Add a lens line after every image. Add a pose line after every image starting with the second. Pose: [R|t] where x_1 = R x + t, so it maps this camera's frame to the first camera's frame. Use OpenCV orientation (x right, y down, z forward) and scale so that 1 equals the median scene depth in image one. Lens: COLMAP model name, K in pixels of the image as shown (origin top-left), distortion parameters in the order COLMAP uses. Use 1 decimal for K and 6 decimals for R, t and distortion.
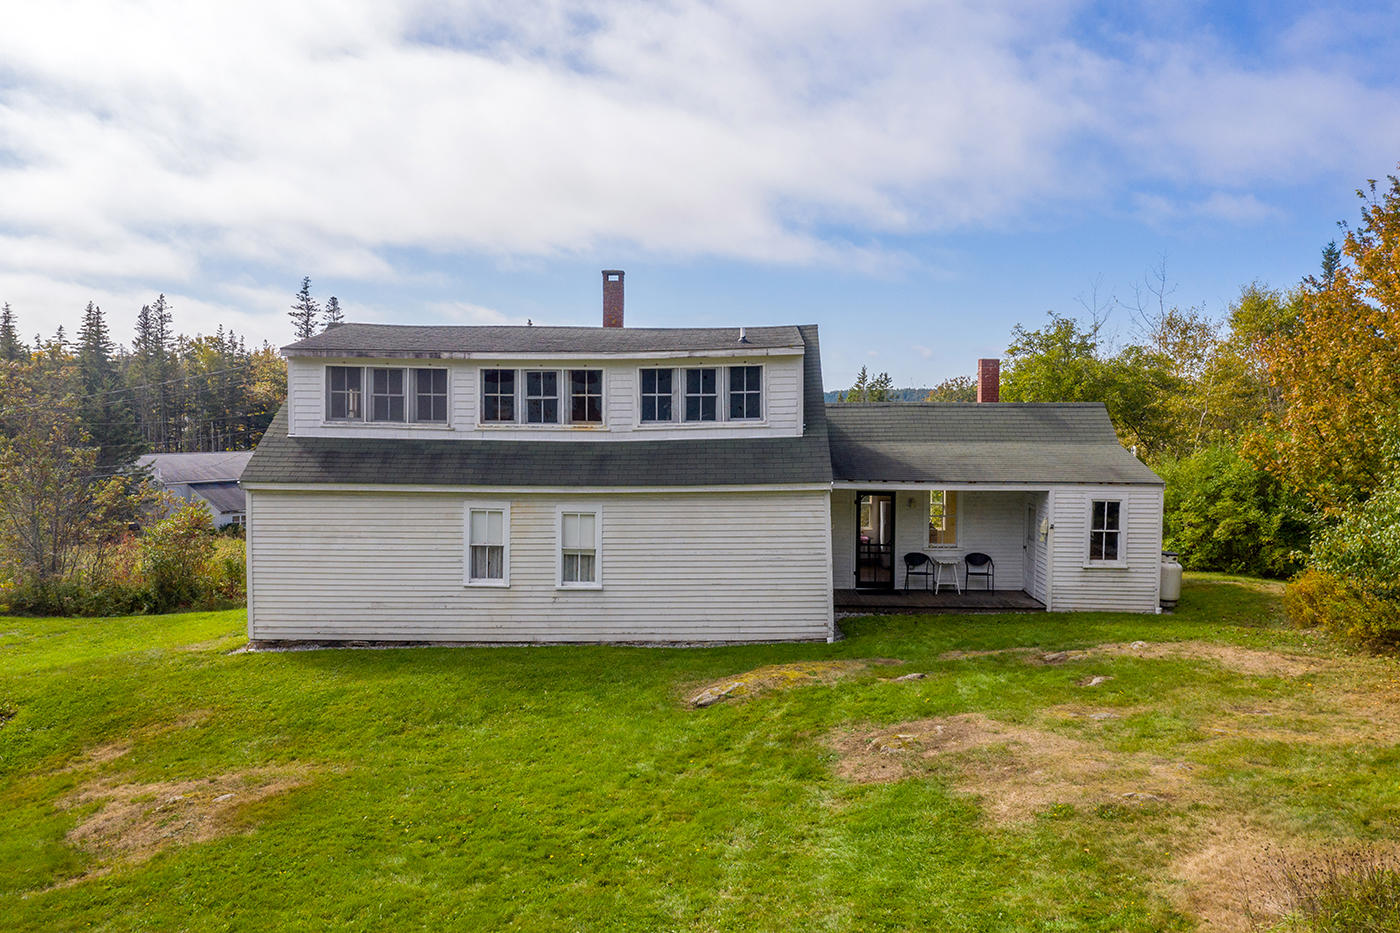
lens RADIAL K [[1144.6, 0, 697.0], [0, 1144.6, 475.0], [0, 0, 1]] dist [-0.013116, 0.029188]
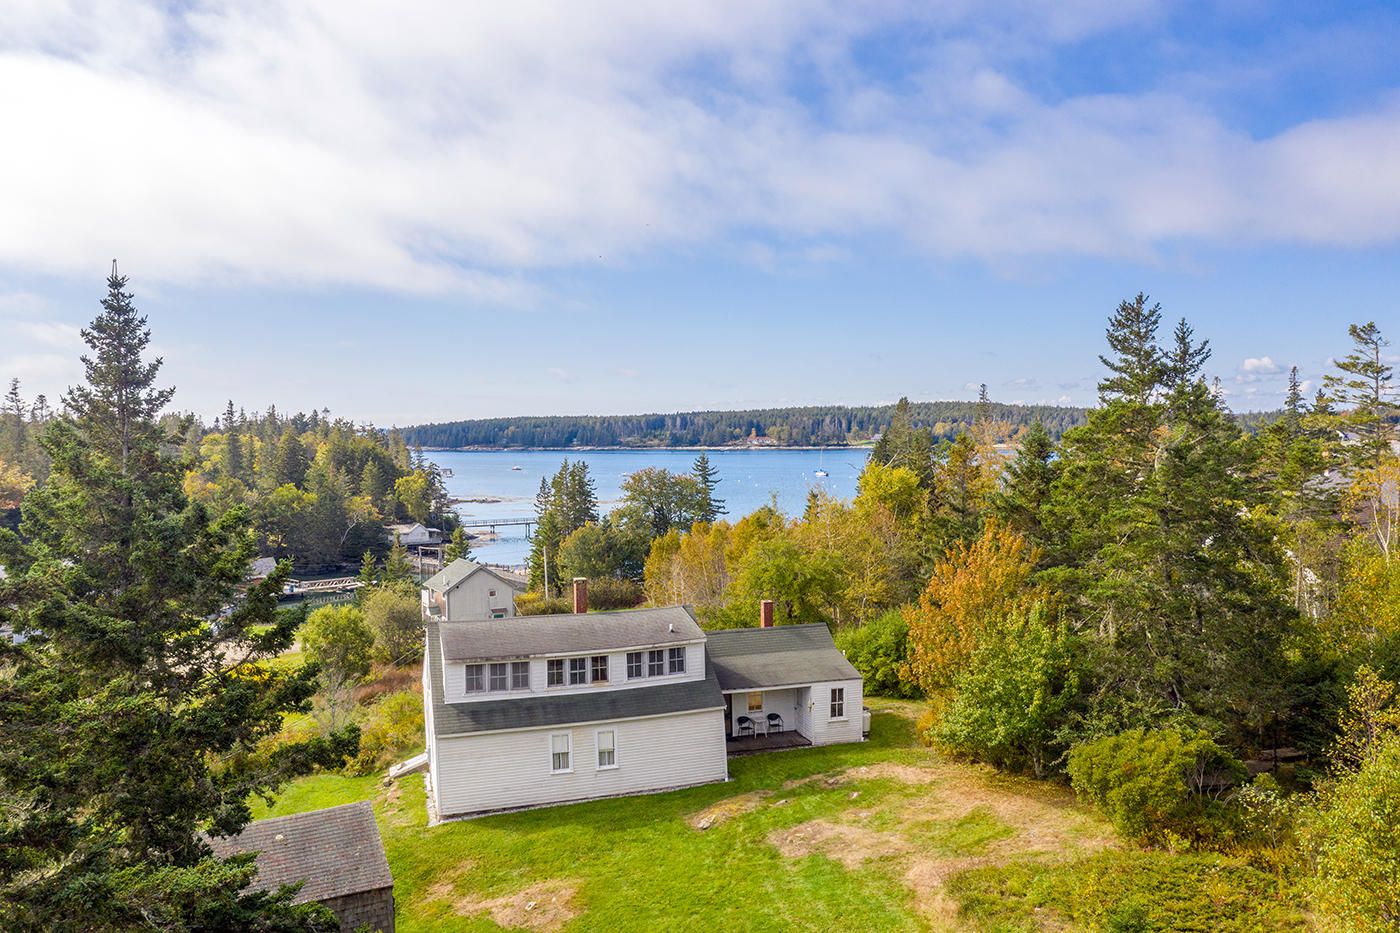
lens RADIAL K [[1144.6, 0, 696.3], [0, 1144.6, 462.0], [0, 0, 1]] dist [-0.013116, 0.029188]
pose [[0.948018, -0.036288, 0.316142, -0.569869], [0.040699, 0.999144, -0.007359, -0.418060], [-0.315604, 0.019843, 0.948683, -0.967507]]
